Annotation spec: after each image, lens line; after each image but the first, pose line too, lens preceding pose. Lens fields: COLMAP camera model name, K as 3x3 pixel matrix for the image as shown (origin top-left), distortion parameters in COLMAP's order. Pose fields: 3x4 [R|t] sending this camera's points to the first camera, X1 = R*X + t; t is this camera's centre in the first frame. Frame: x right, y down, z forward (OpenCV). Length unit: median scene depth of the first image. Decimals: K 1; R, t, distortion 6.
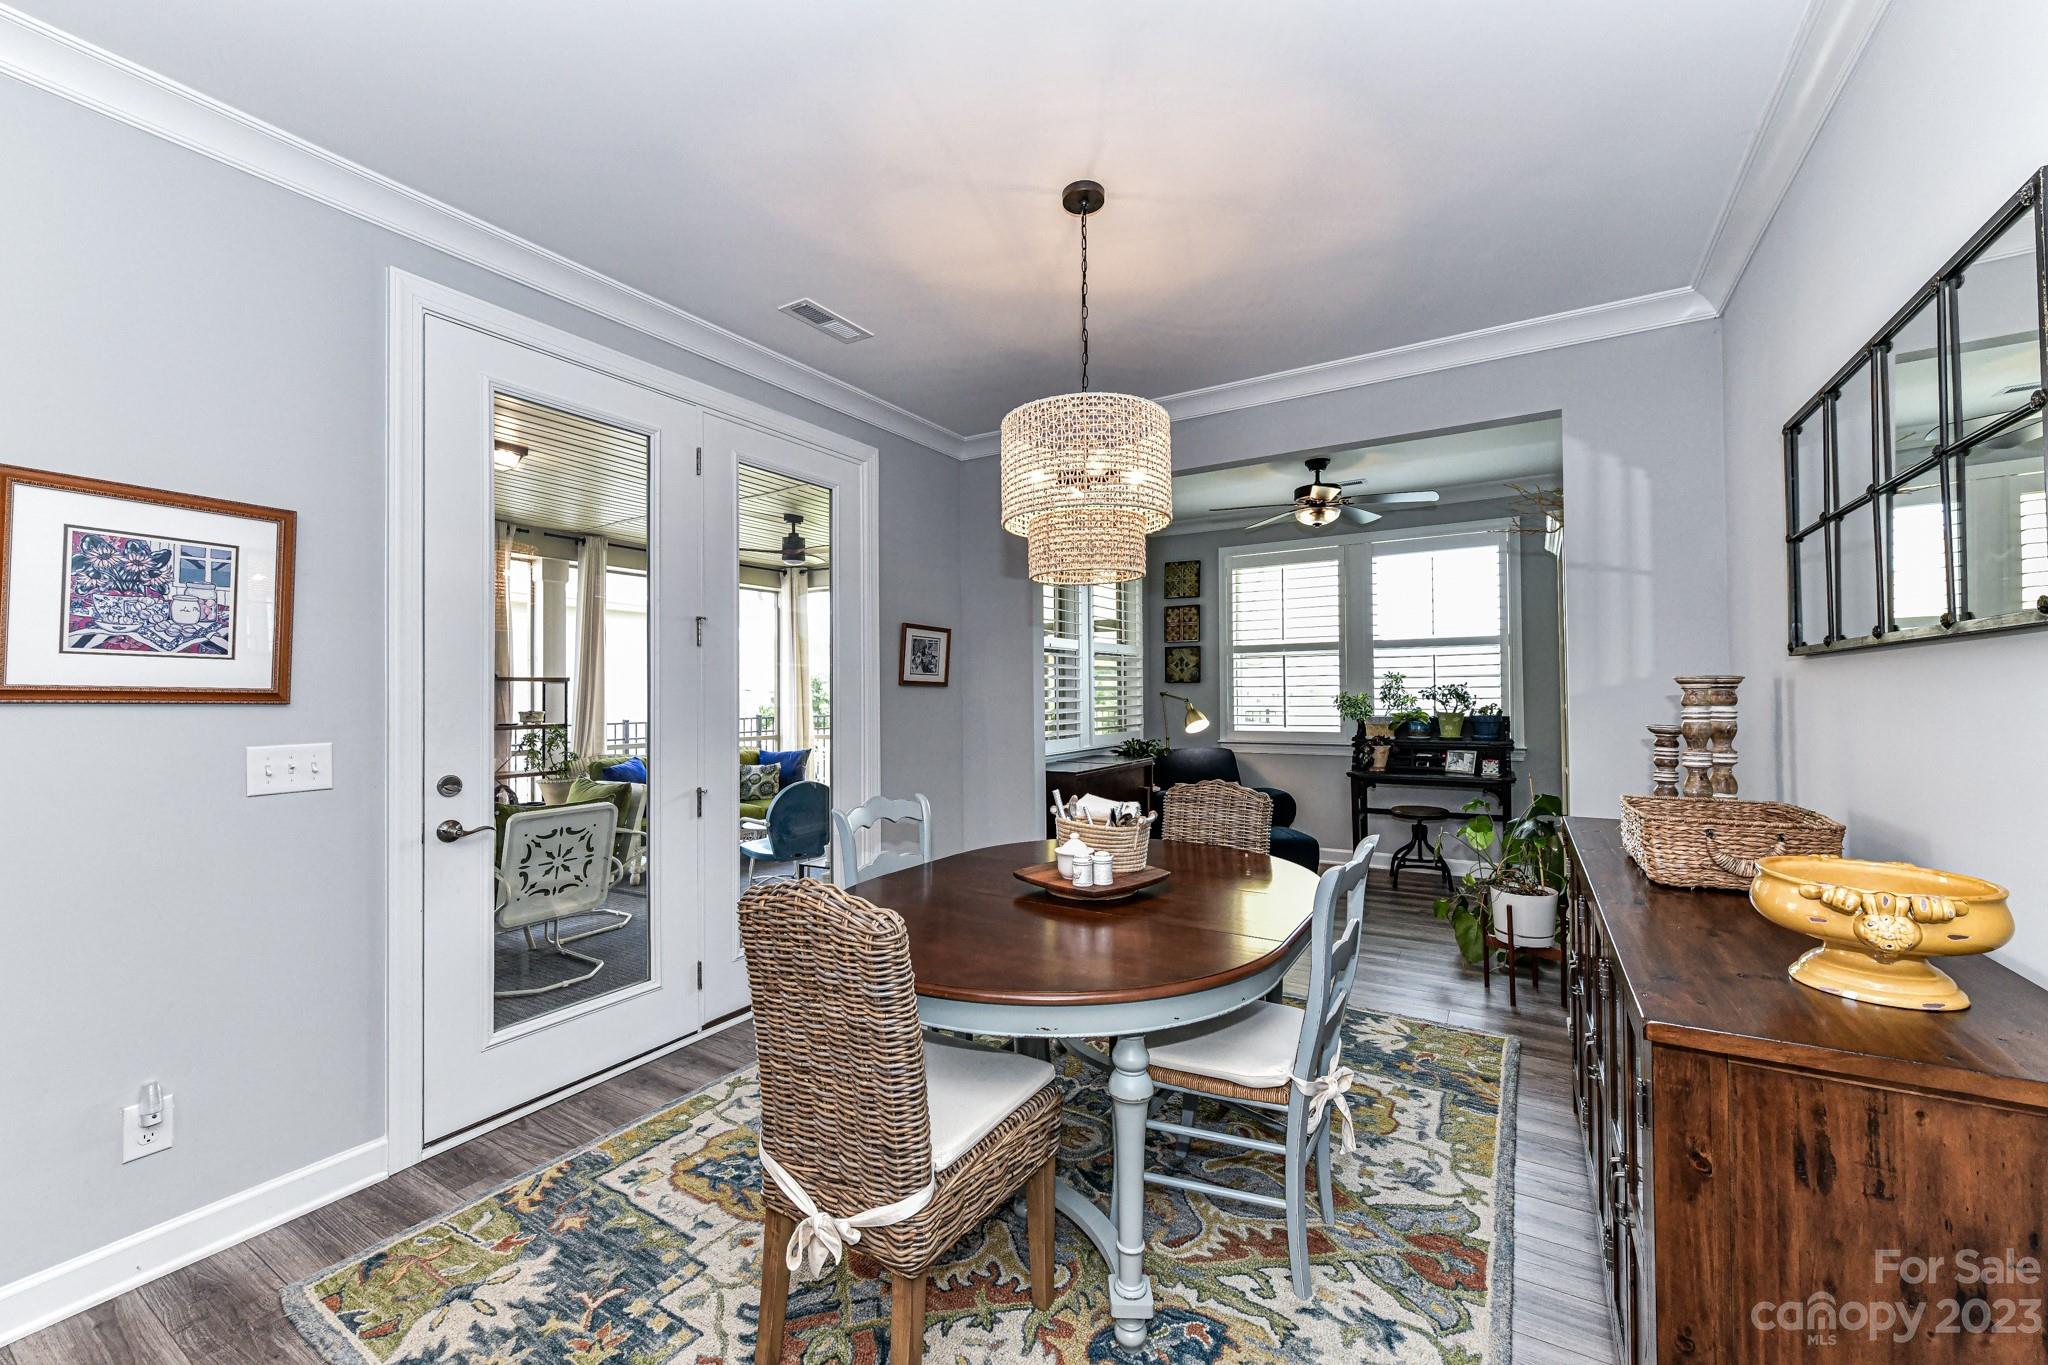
lens RADIAL K [[807.3, 0, 1038.9], [0, 807.3, 683.0], [0, 0, 1]] dist [0.006947, -0.003123]
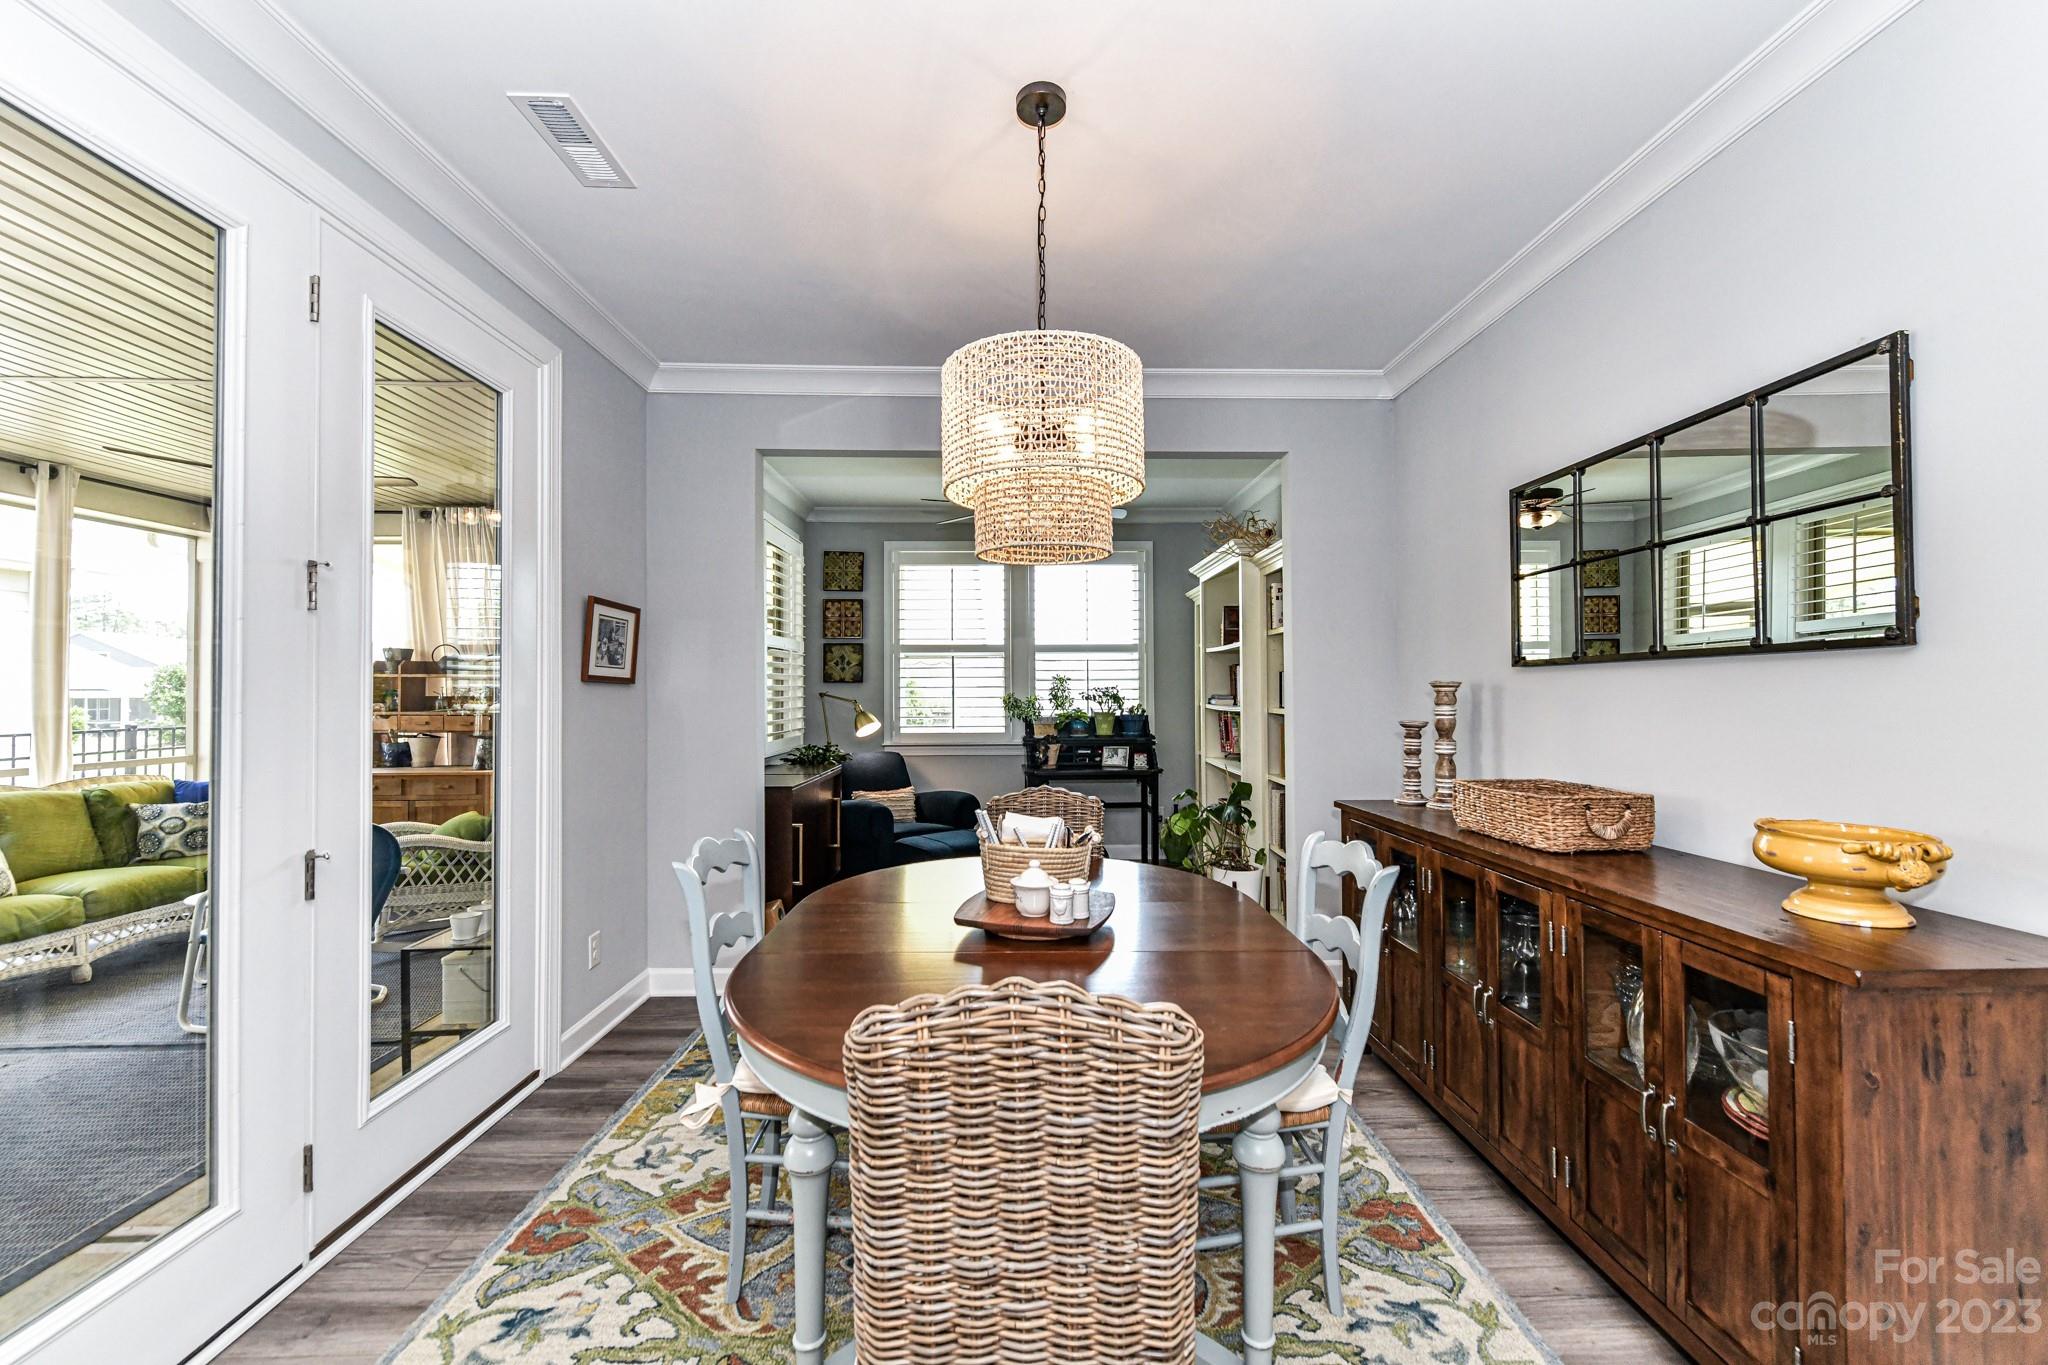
lens RADIAL K [[807.3, 0, 1036.2], [0, 807.3, 683.2], [0, 0, 1]] dist [0.006947, -0.003123]
pose [[0.842474, 0.011032, 0.538625, -0.163370], [-0.010103, 0.999938, -0.004678, 0.002825], [-0.538643, -0.001501, 0.842533, 0.119810]]
